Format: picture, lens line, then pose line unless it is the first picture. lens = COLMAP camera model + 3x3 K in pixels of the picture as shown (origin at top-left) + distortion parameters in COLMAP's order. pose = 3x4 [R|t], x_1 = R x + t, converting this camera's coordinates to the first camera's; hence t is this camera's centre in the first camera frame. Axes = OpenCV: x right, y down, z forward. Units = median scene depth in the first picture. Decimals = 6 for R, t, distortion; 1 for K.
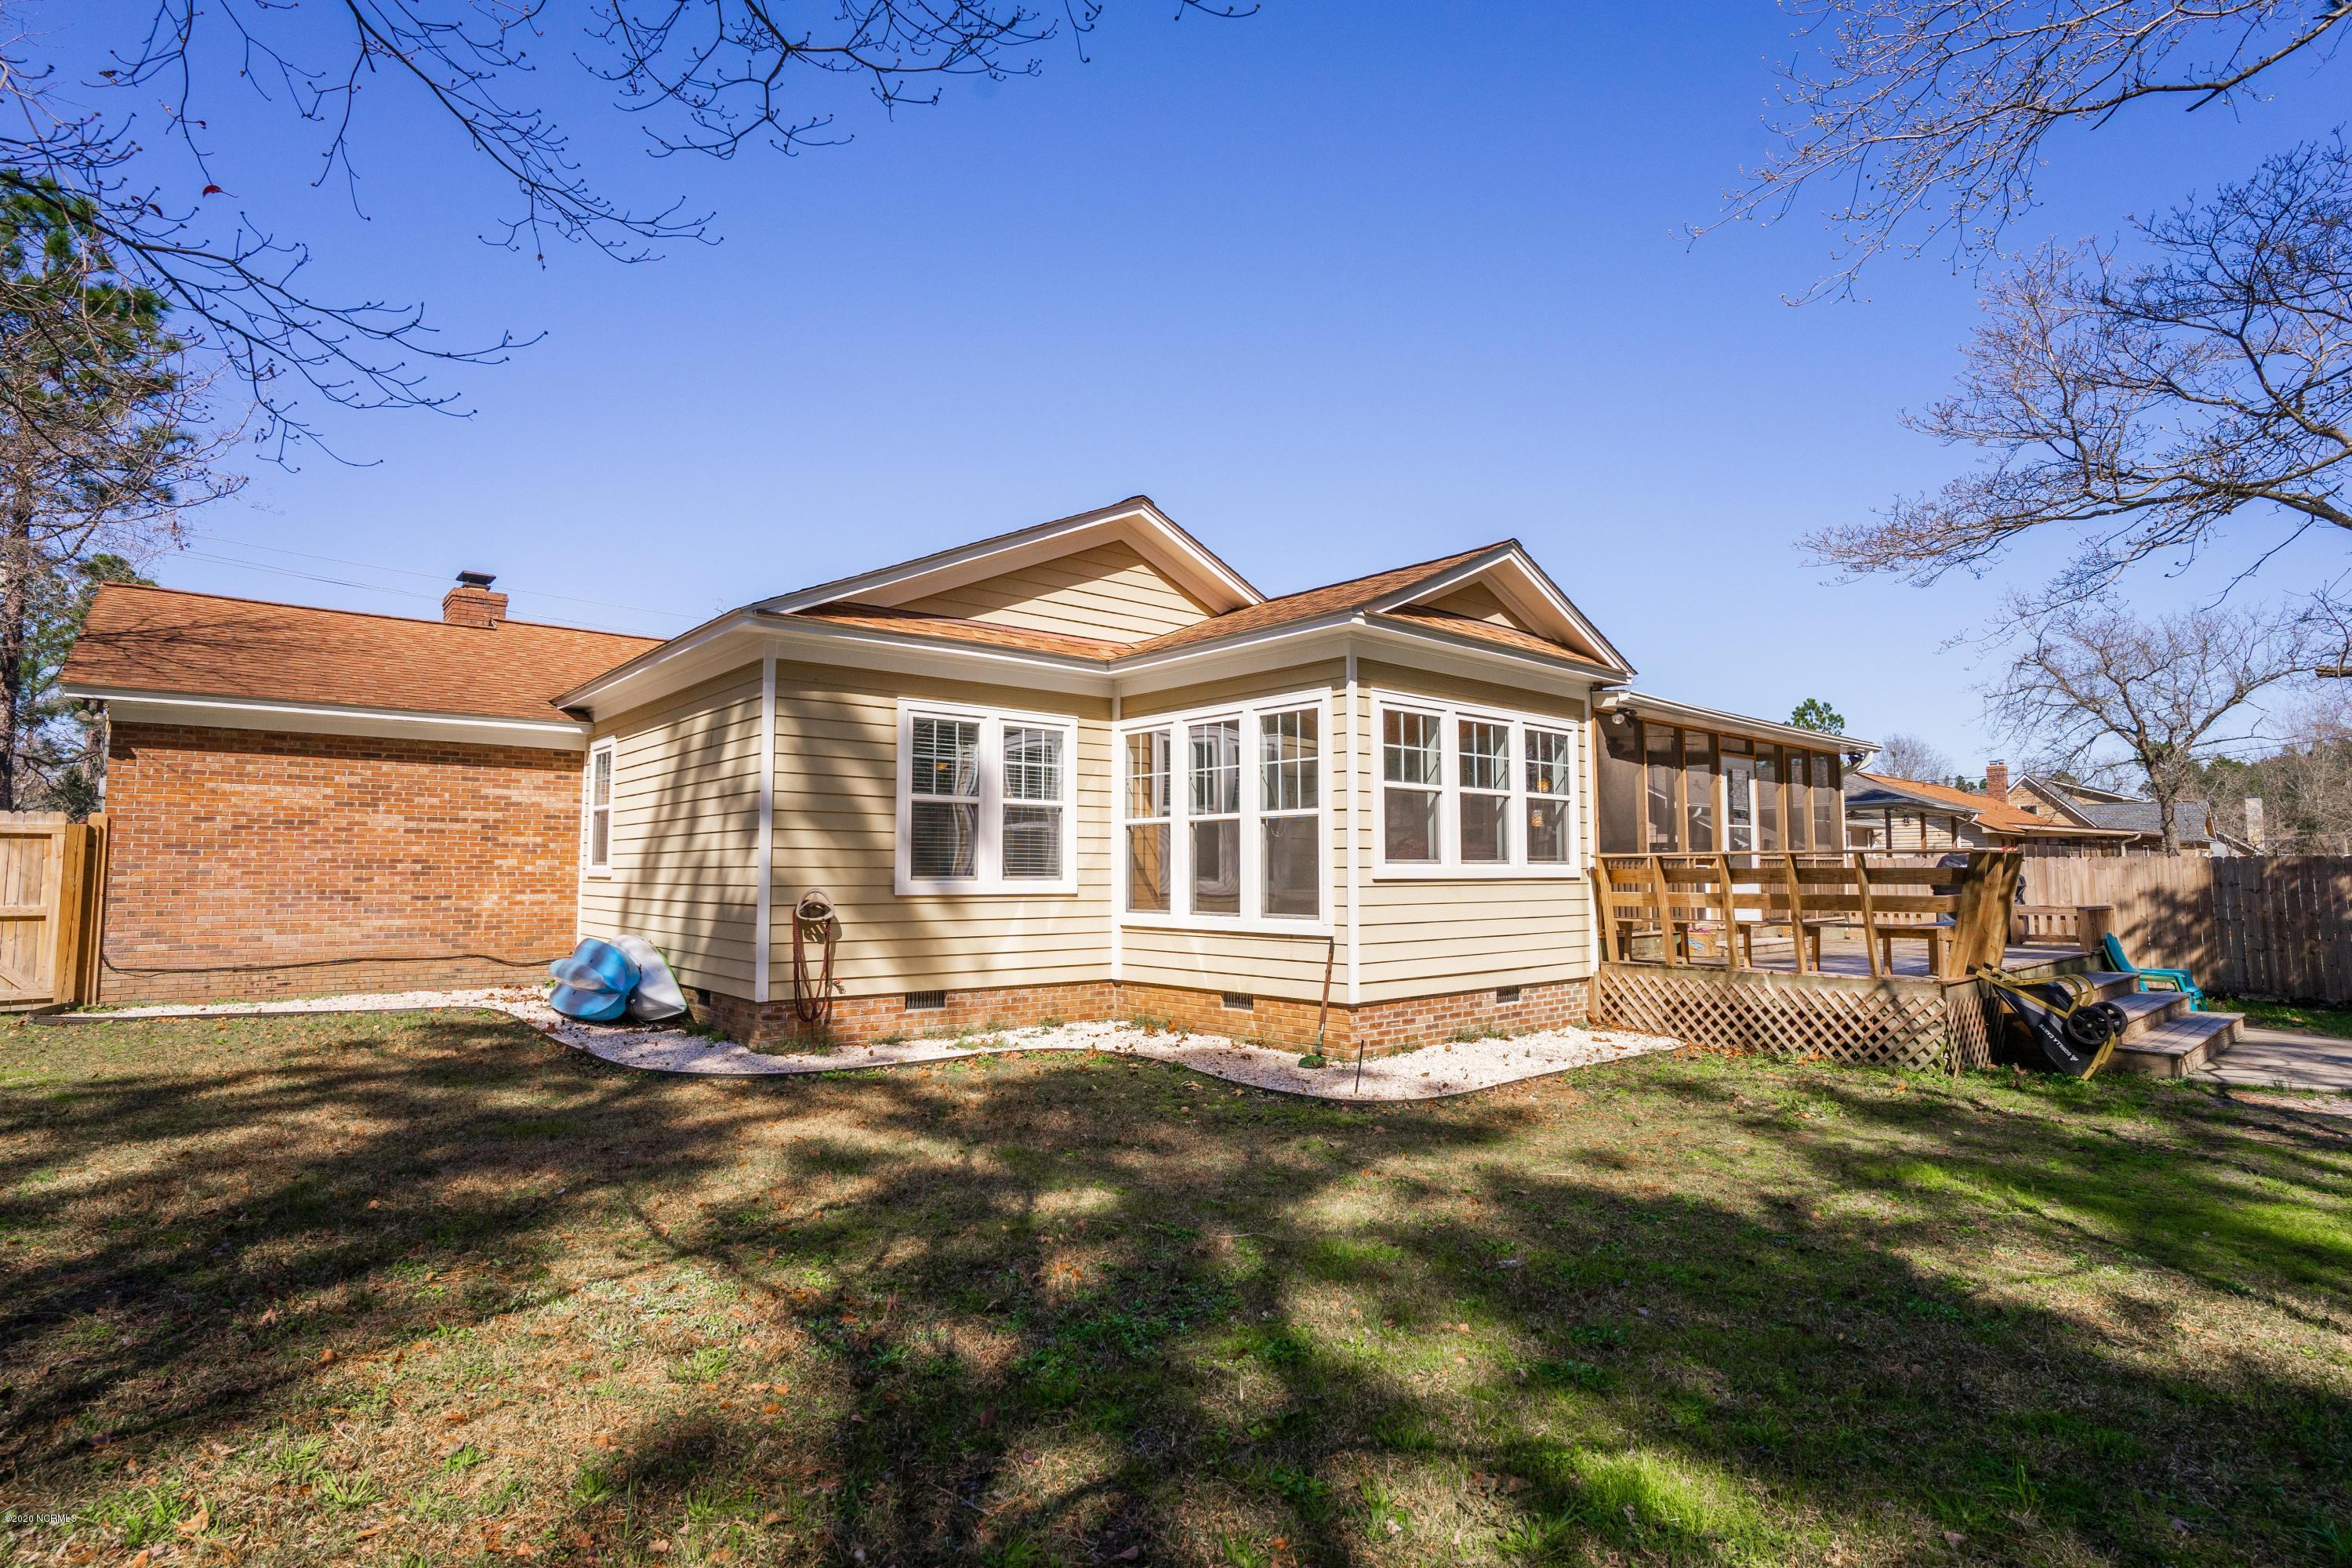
lens RADIAL K [[1209.0, 0, 1155.8], [0, 1209.0, 773.6], [0, 0, 1]] dist [-0.076573, 0.033192]
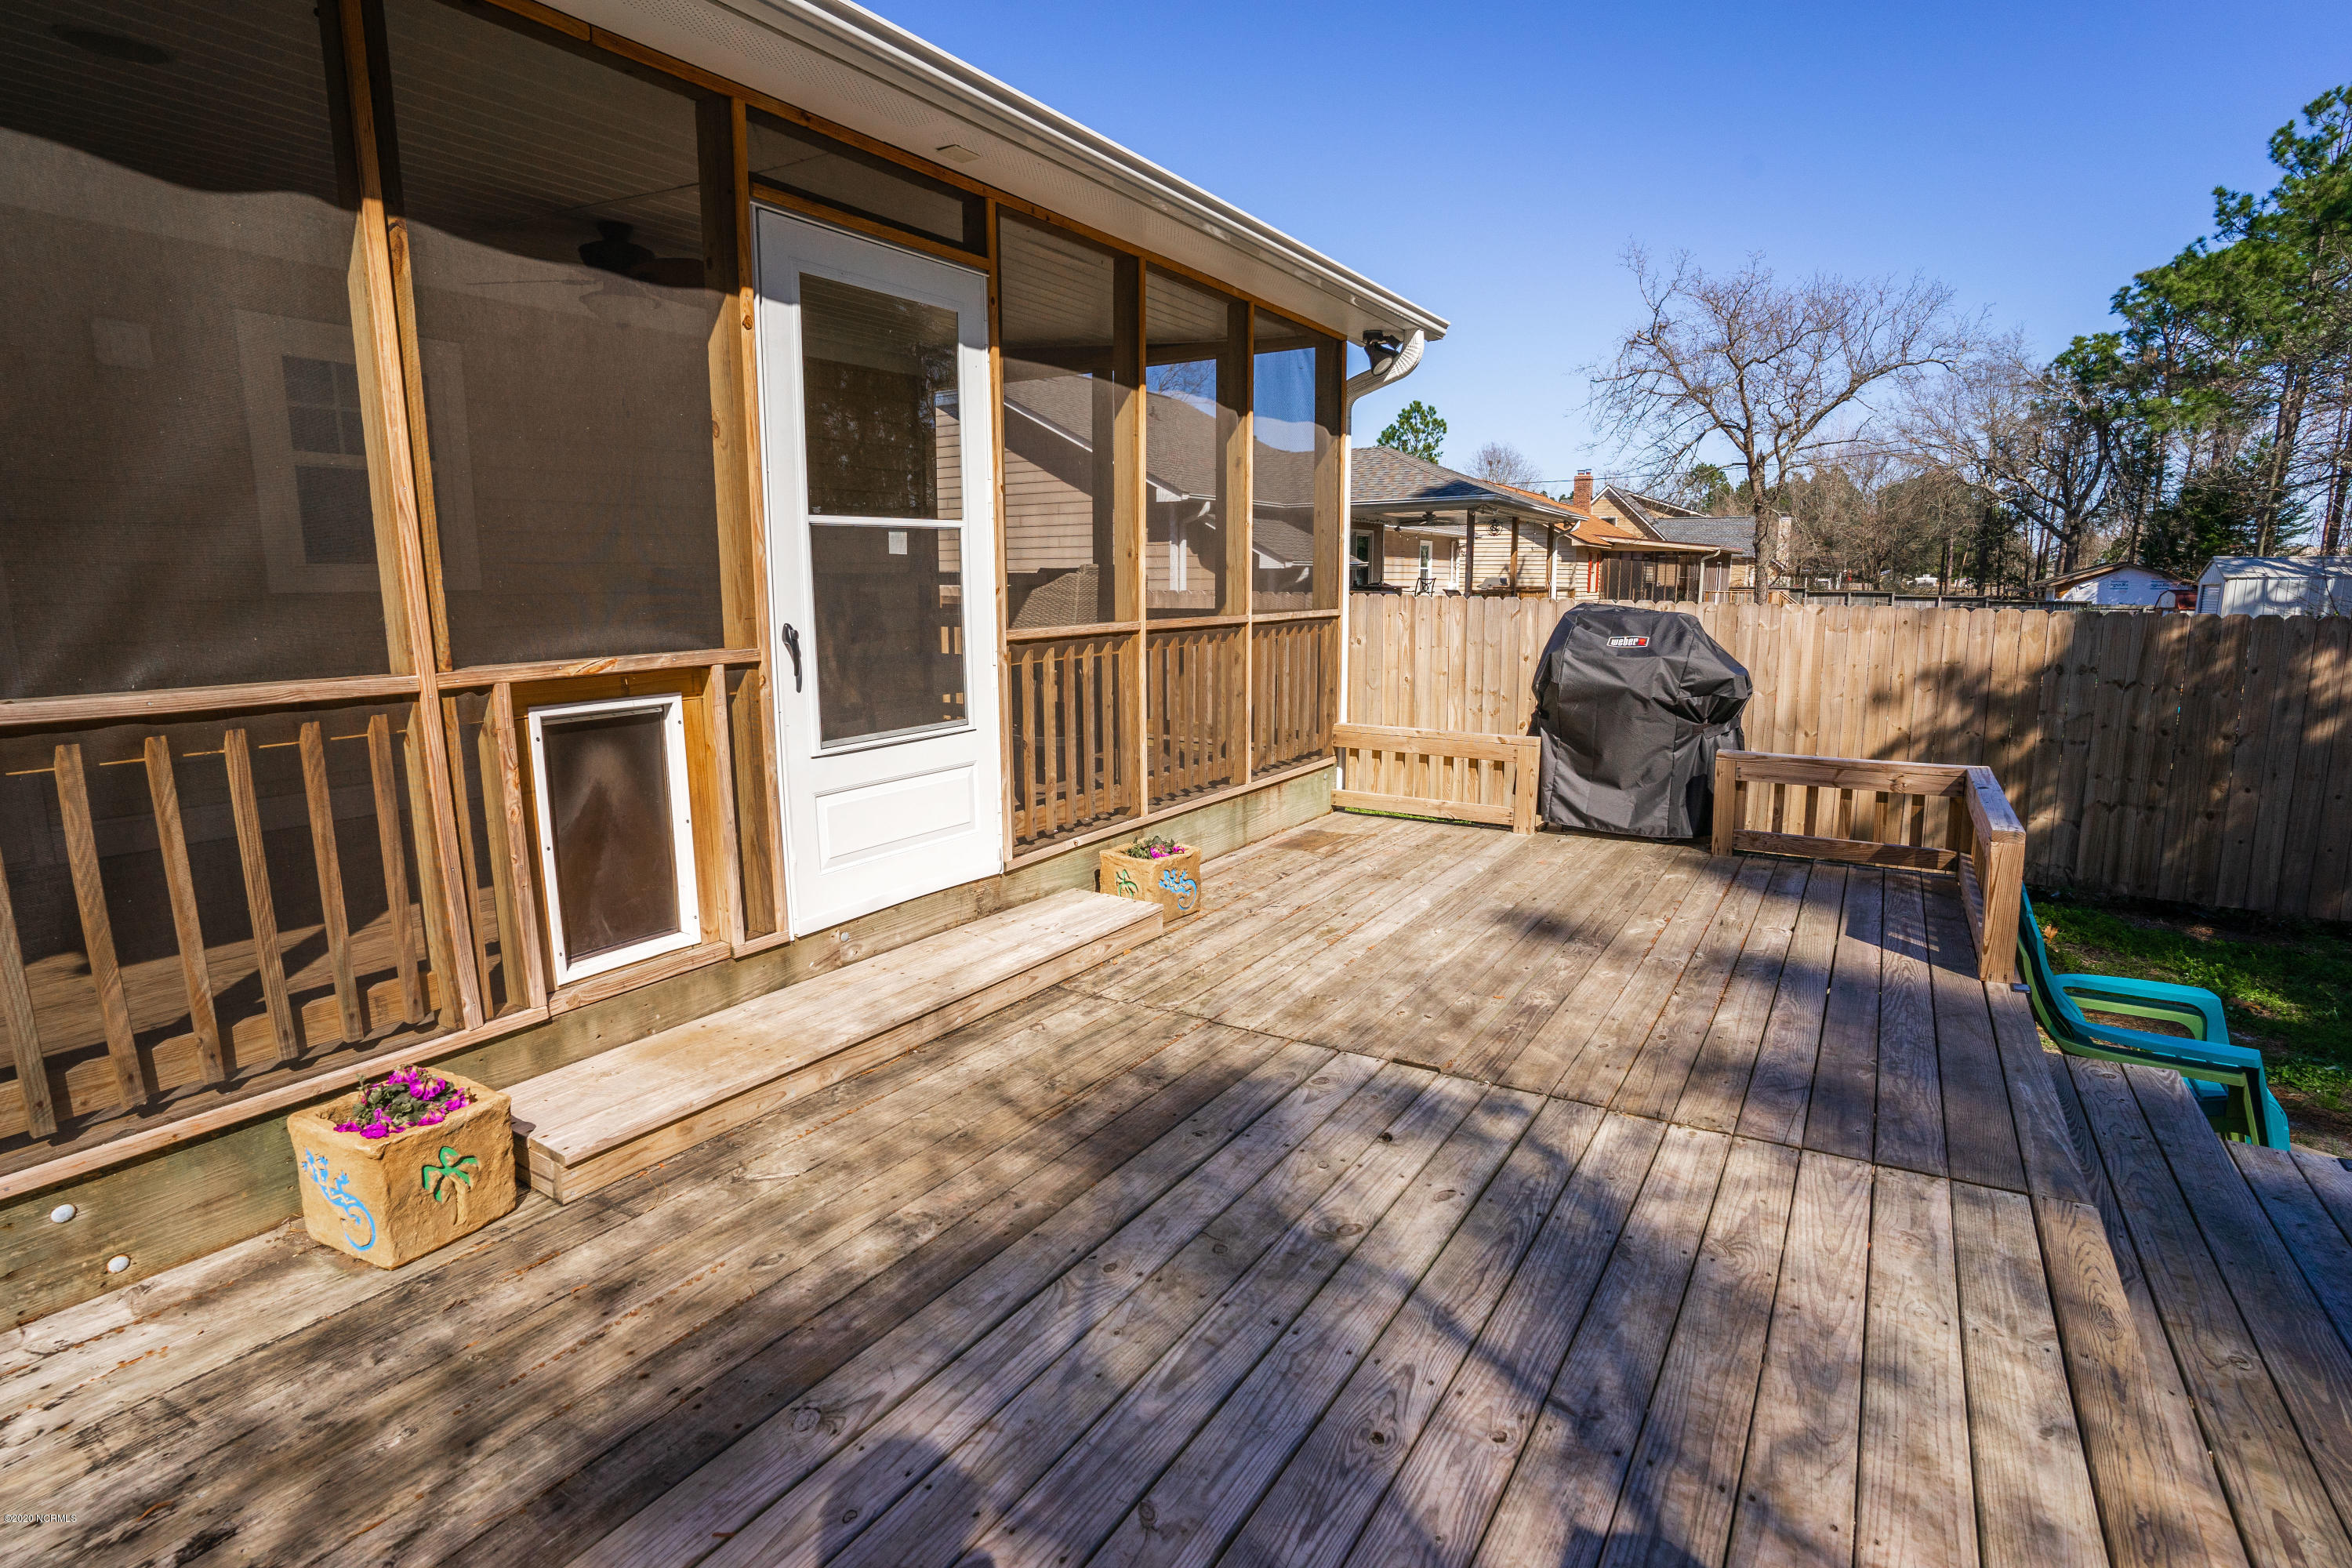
lens RADIAL K [[1156.3, 0, 1172.3], [0, 1156.3, 783.4], [0, 0, 1]] dist [-0.085077, 0.041837]
pose [[0.956264, -0.056288, 0.287040, 0.567424], [-0.019264, 0.967060, 0.253818, 0.040726], [-0.291871, -0.248246, 0.923680, 0.884101]]
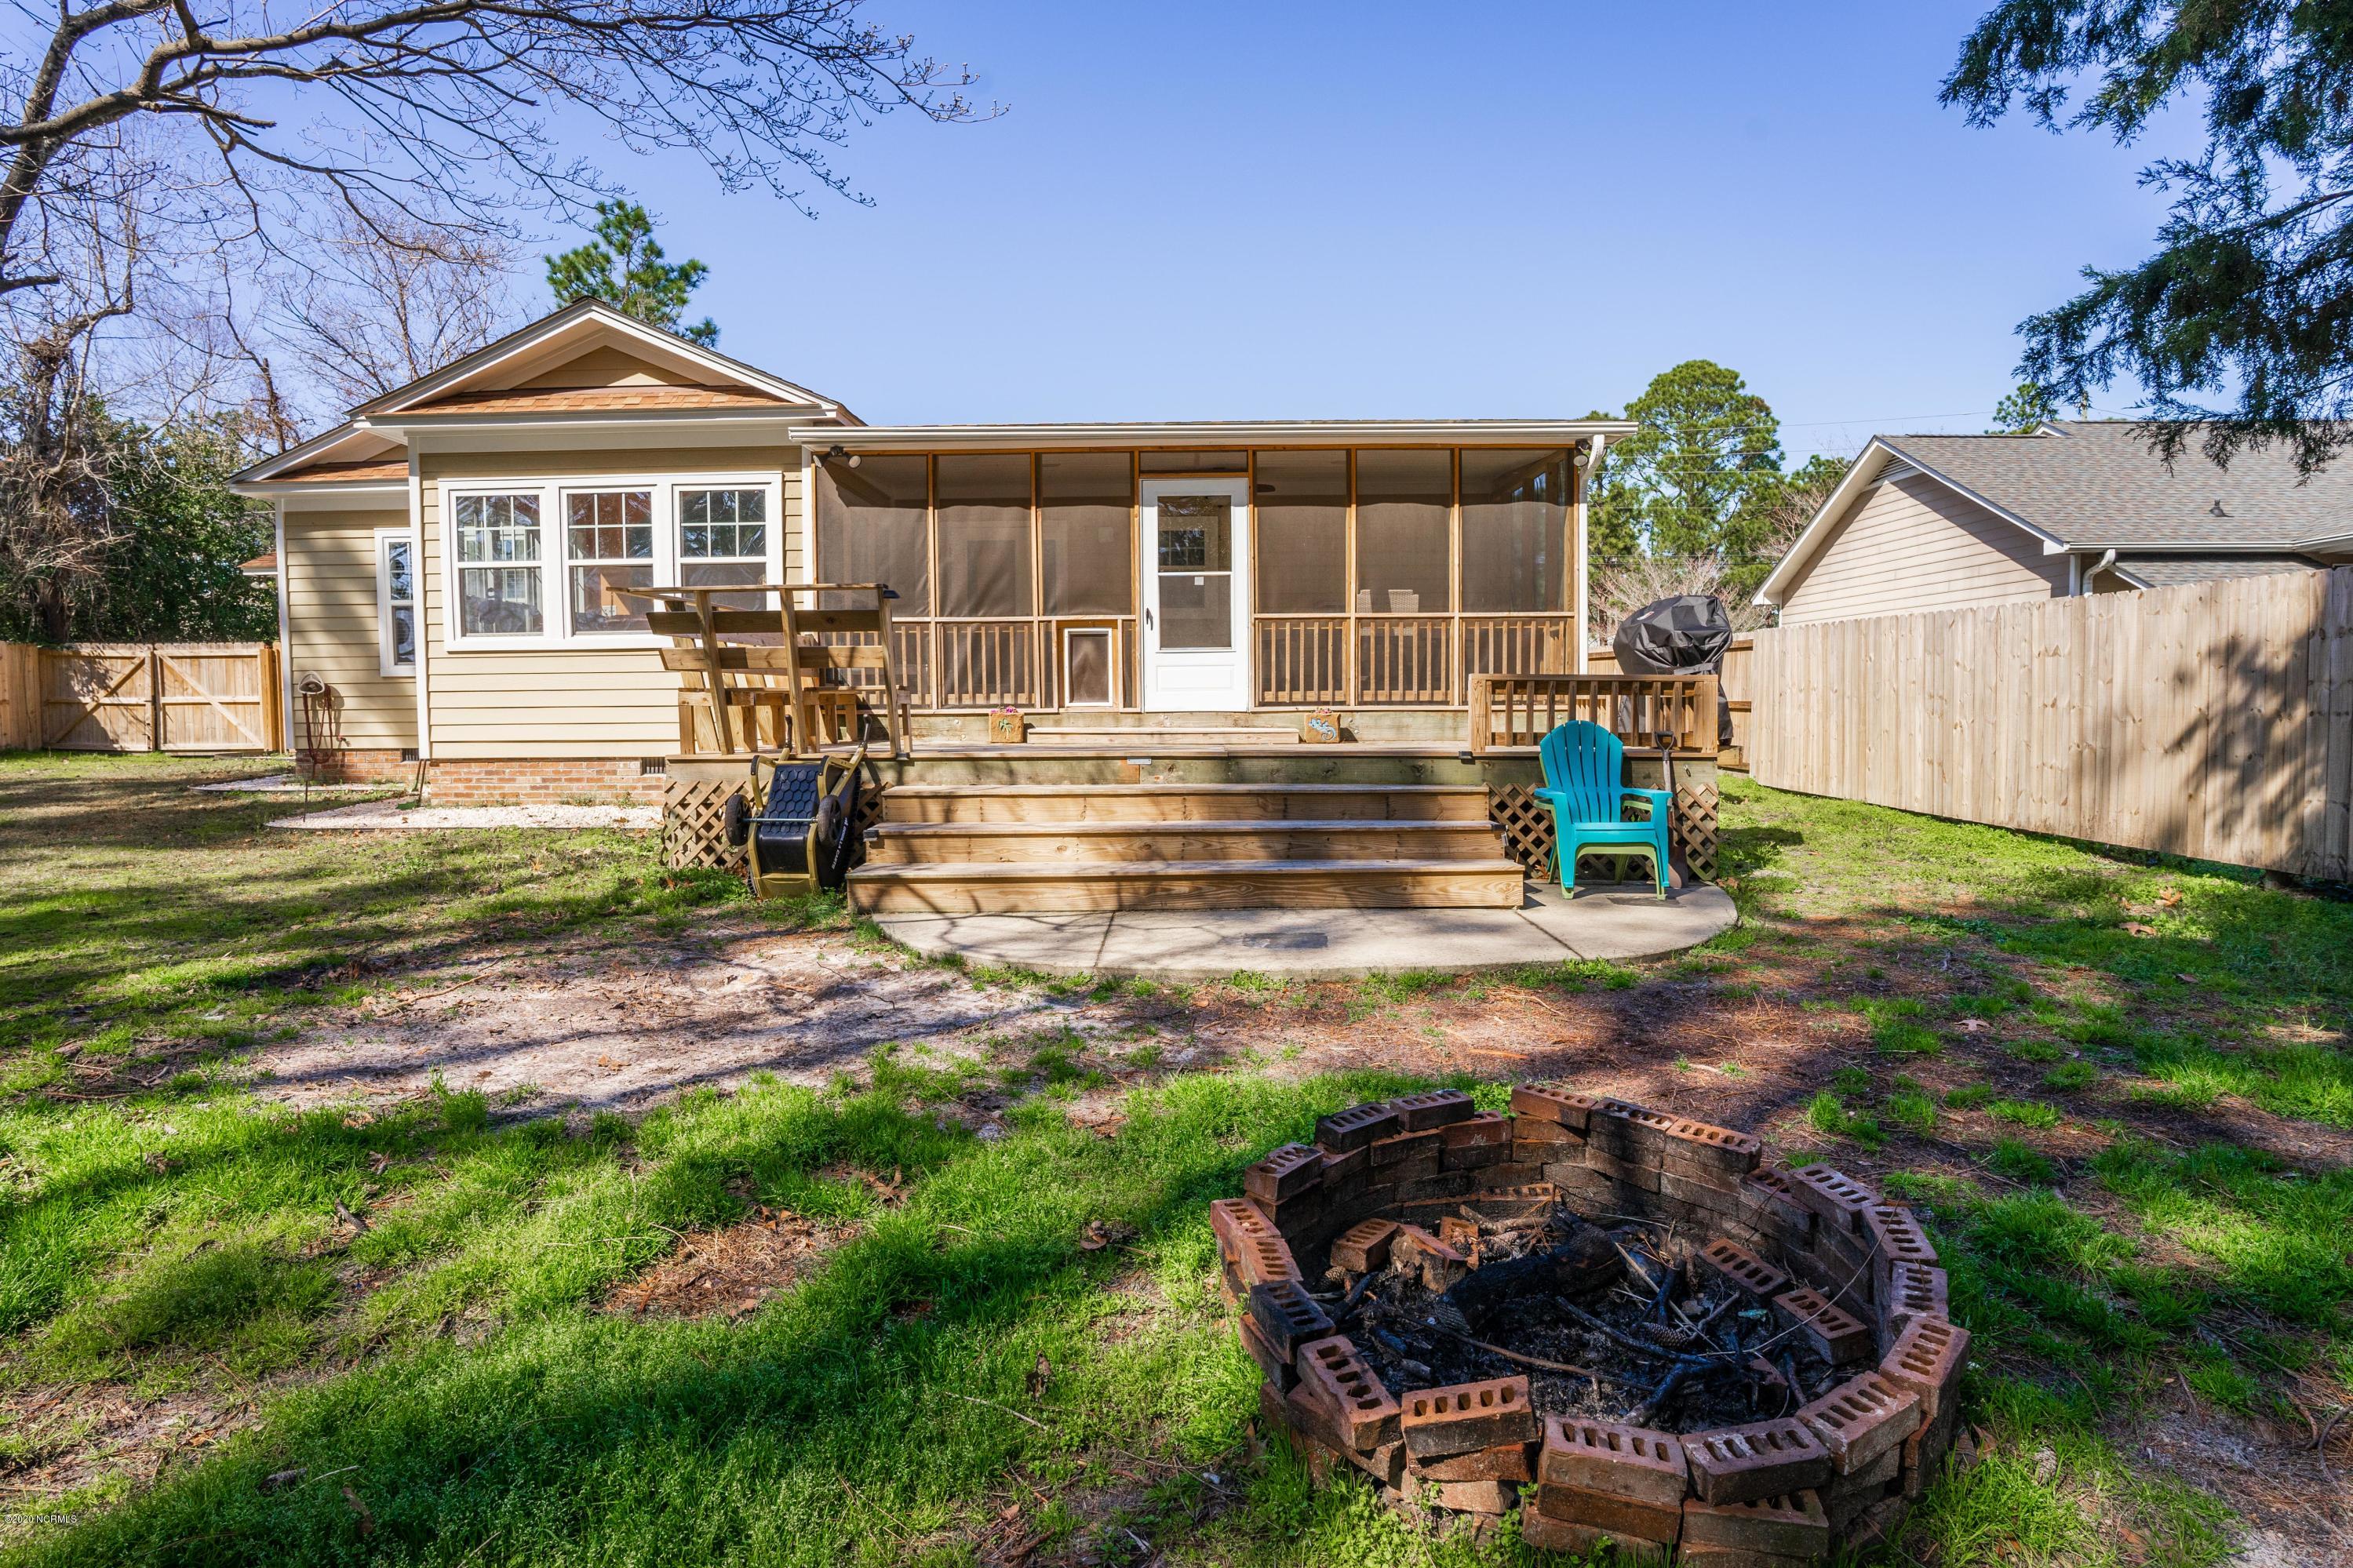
lens RADIAL K [[1250.8, 0, 1176.5], [0, 1250.8, 784.0], [0, 0, 1]] dist [-0.071790, 0.042744]
pose [[0.747775, 0.038150, -0.662855, 1.198866], [0.062273, 0.989917, 0.127225, 0.088048], [0.661025, -0.136414, 0.737860, 0.483519]]
